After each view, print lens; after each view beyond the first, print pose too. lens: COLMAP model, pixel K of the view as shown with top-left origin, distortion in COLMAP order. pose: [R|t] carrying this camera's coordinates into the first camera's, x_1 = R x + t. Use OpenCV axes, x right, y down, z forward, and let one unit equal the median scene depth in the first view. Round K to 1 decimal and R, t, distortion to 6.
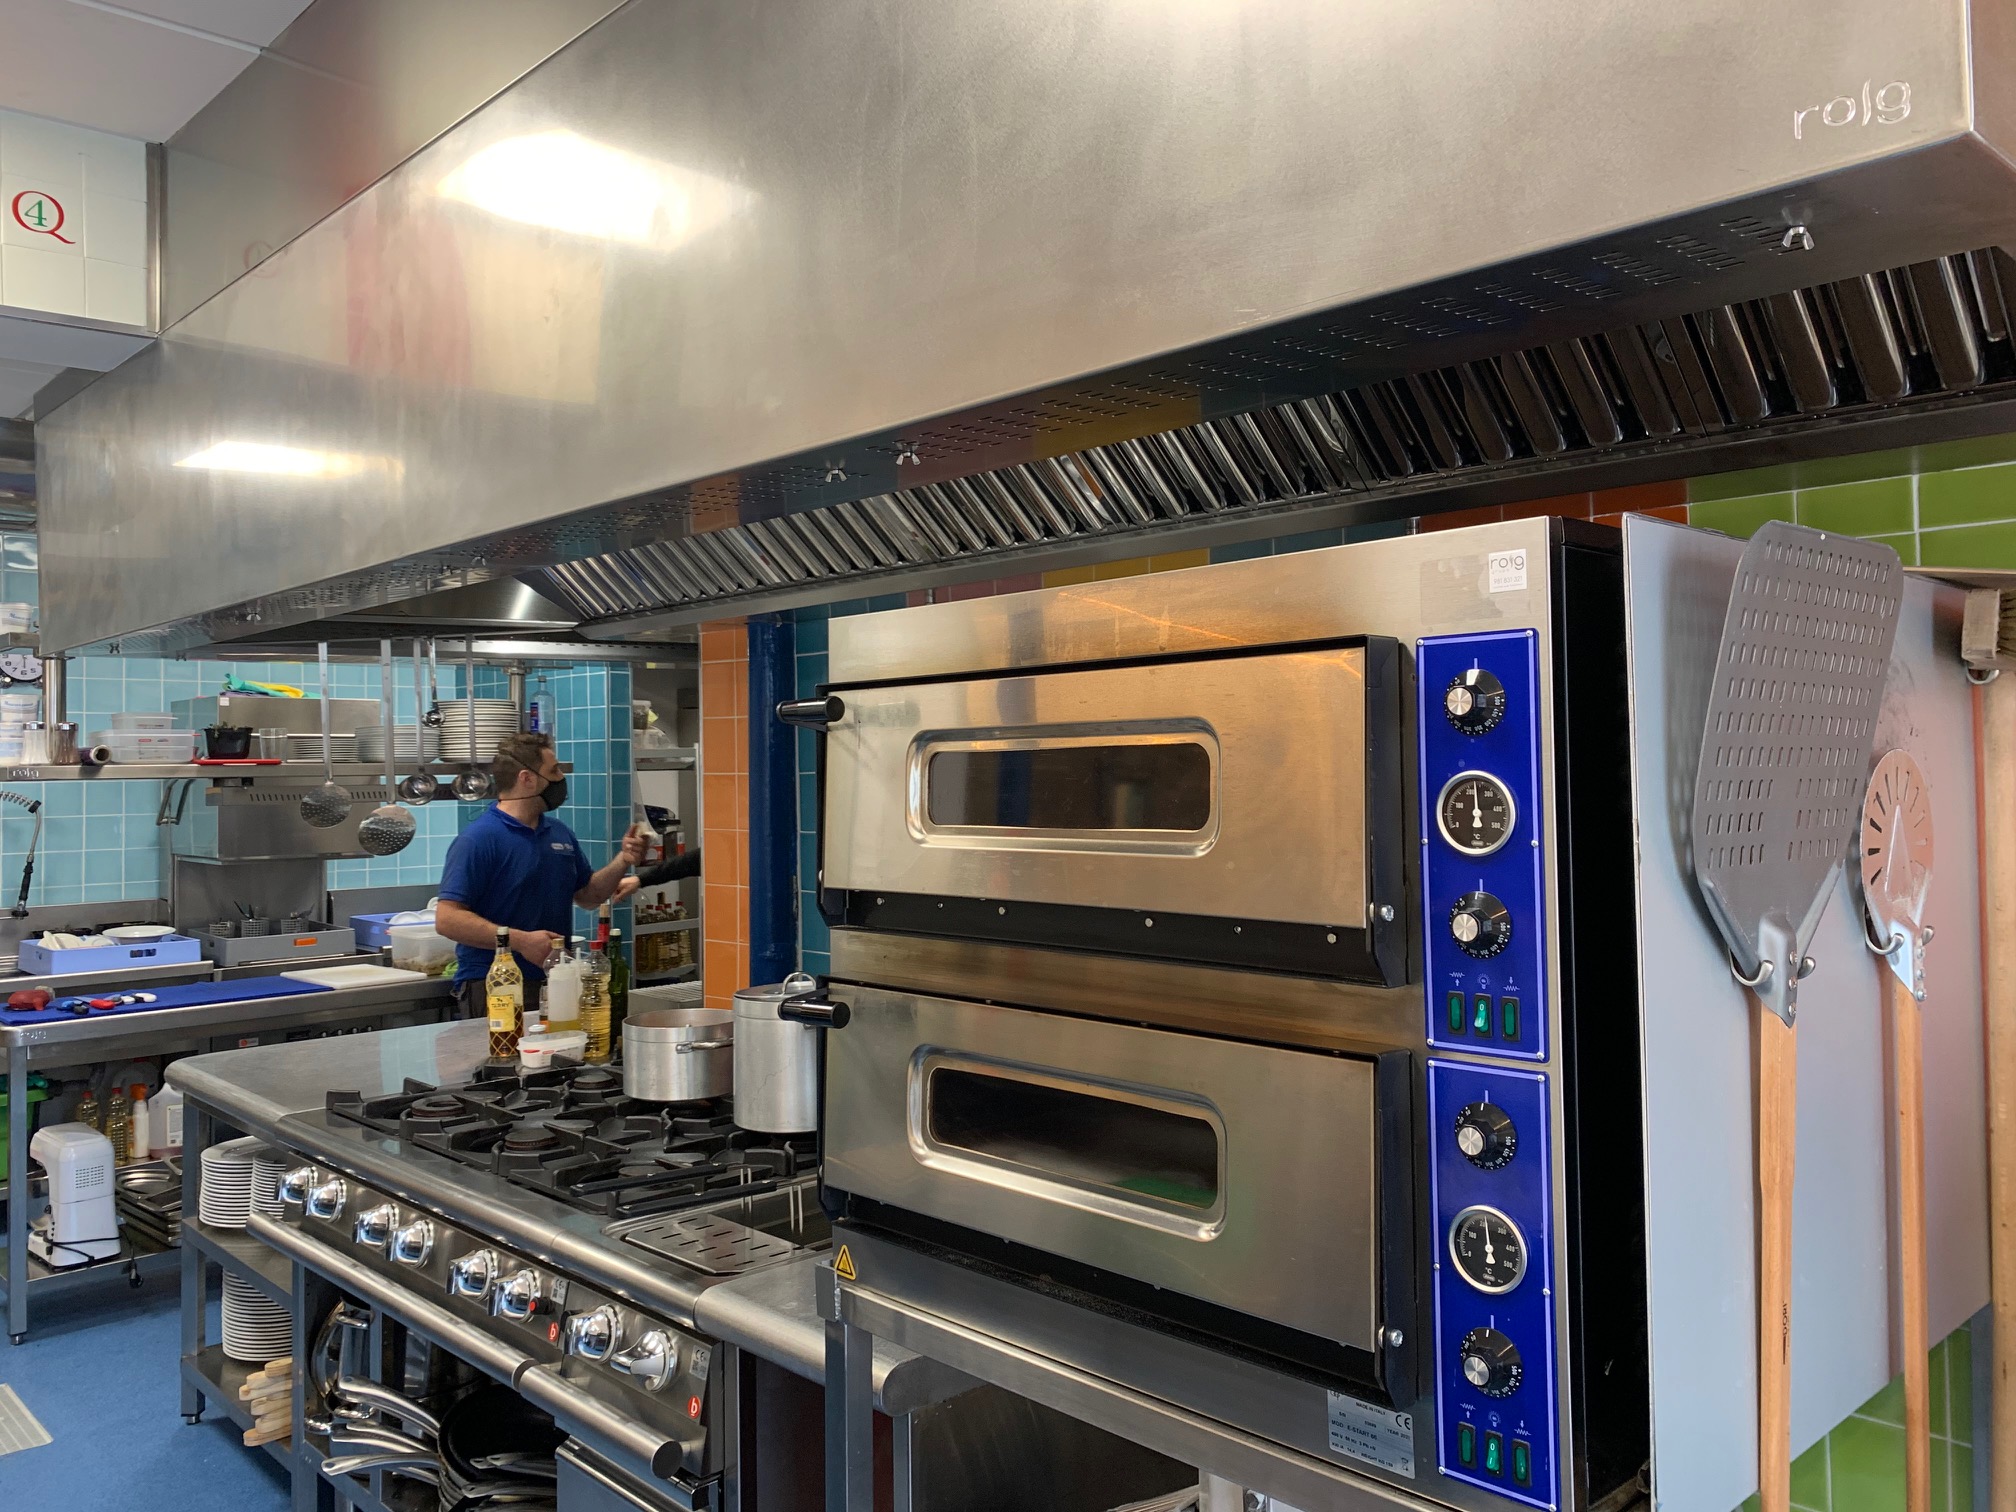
lens RADIAL K [[1535.2, 0, 1008.2], [0, 1535.2, 747.7], [0, 0, 1]] dist [0.054028, 0.000654]
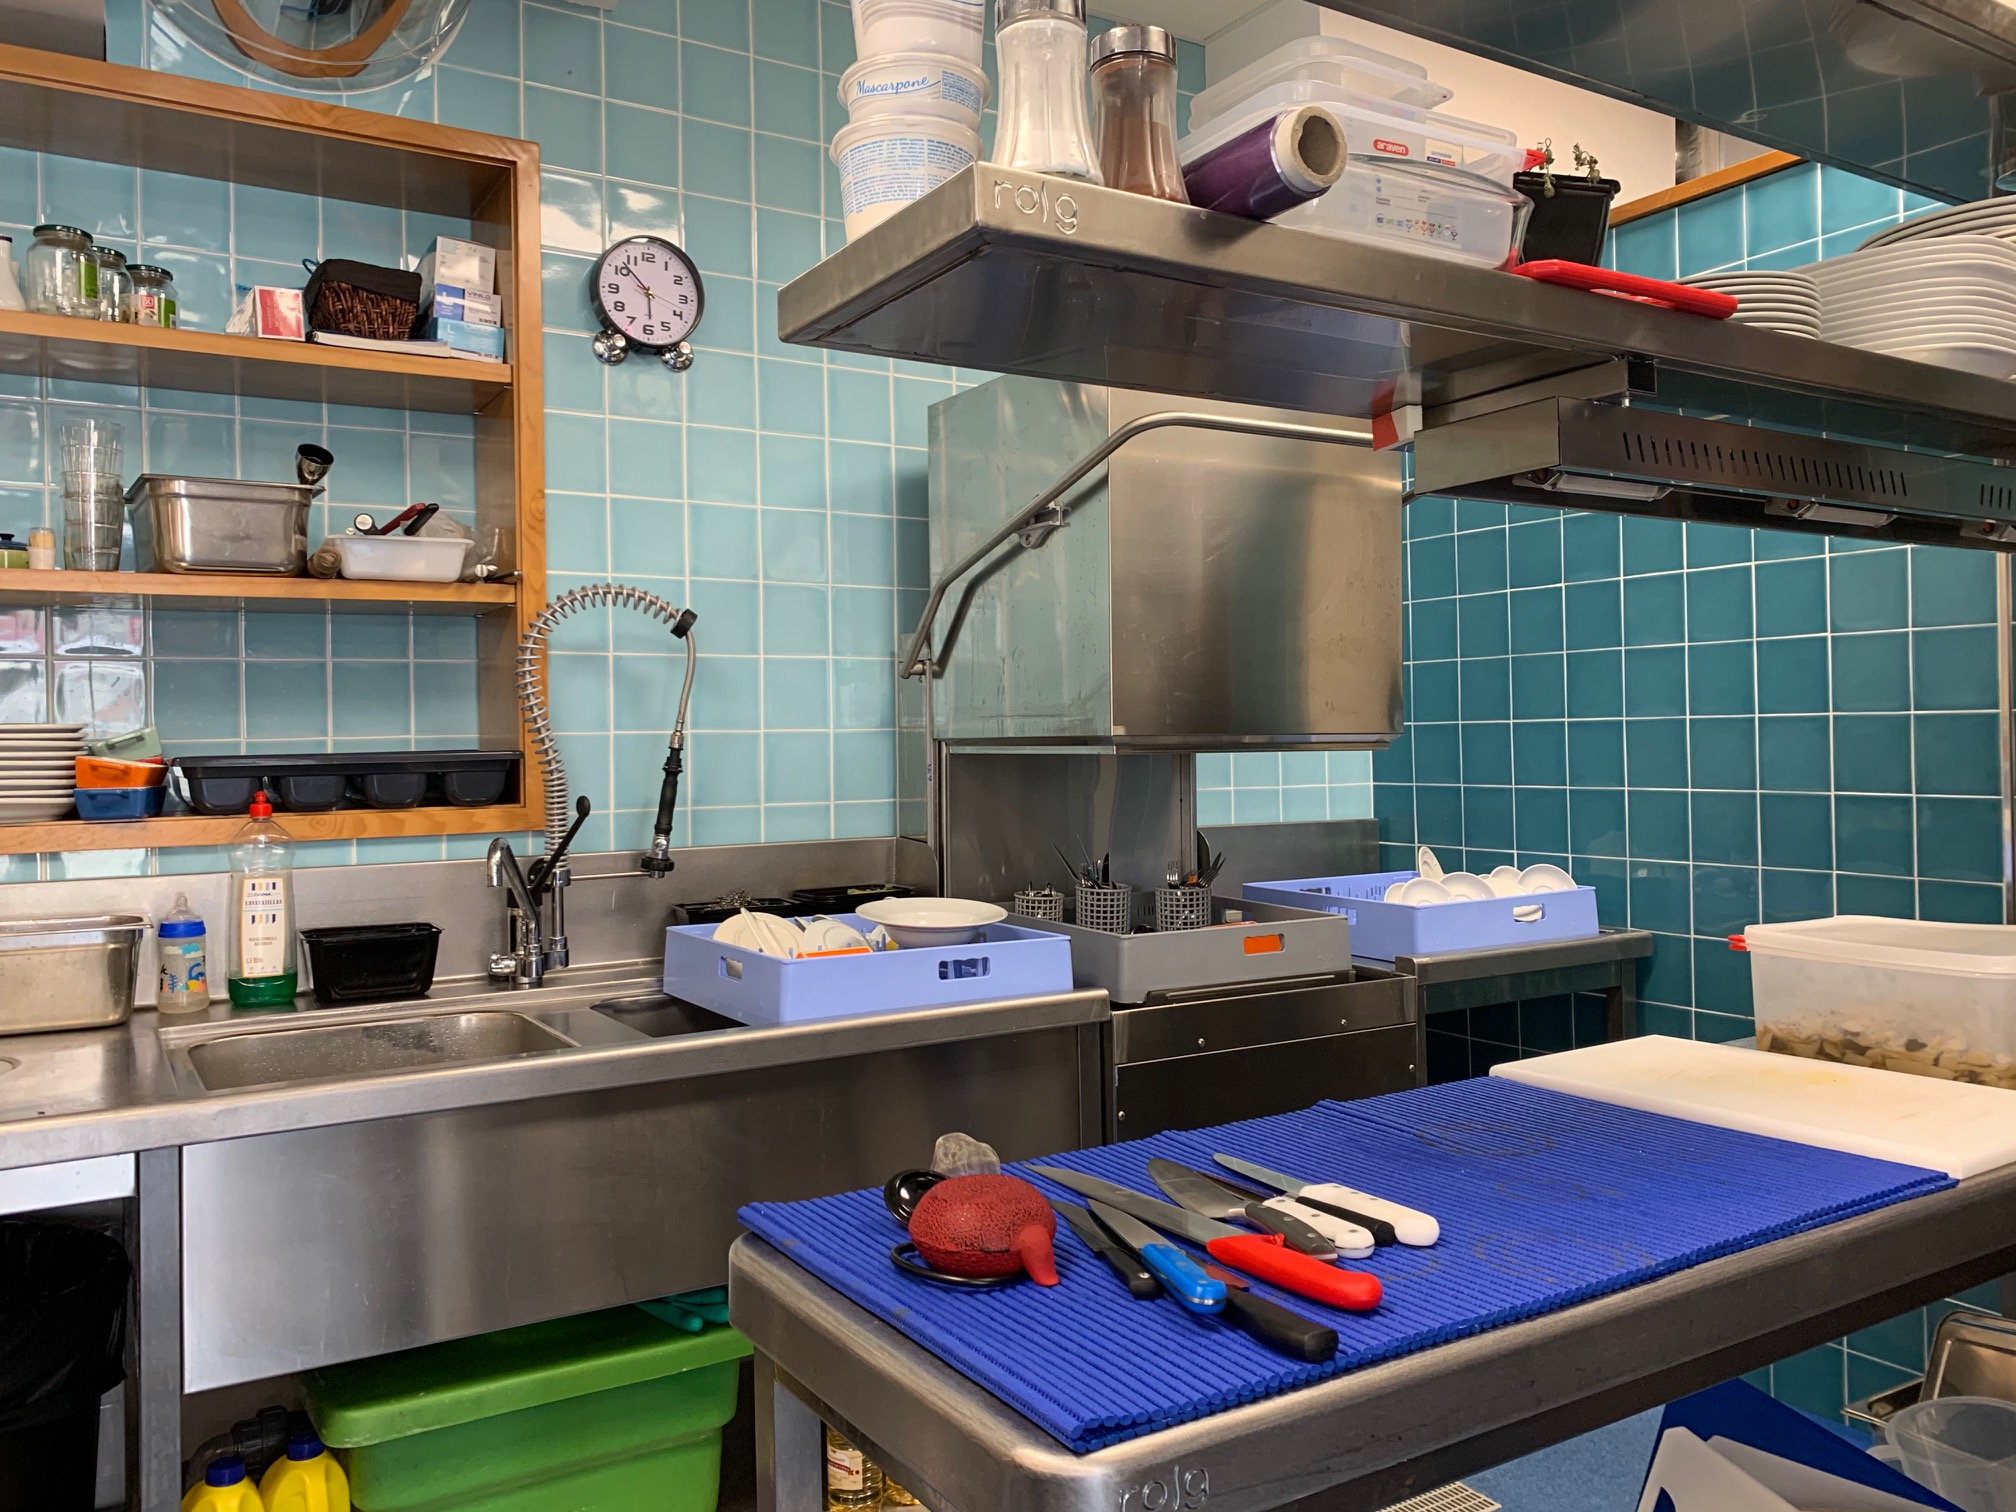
lens RADIAL K [[1535.2, 0, 1007.6], [0, 1535.2, 758.2], [0, 0, 1]] dist [0.054028, 0.000654]
pose [[0.981076, 0.004143, -0.193579, -0.451333], [0.000976, 0.999652, 0.026345, 0.064688], [0.193621, -0.026035, 0.980731, 0.596892]]
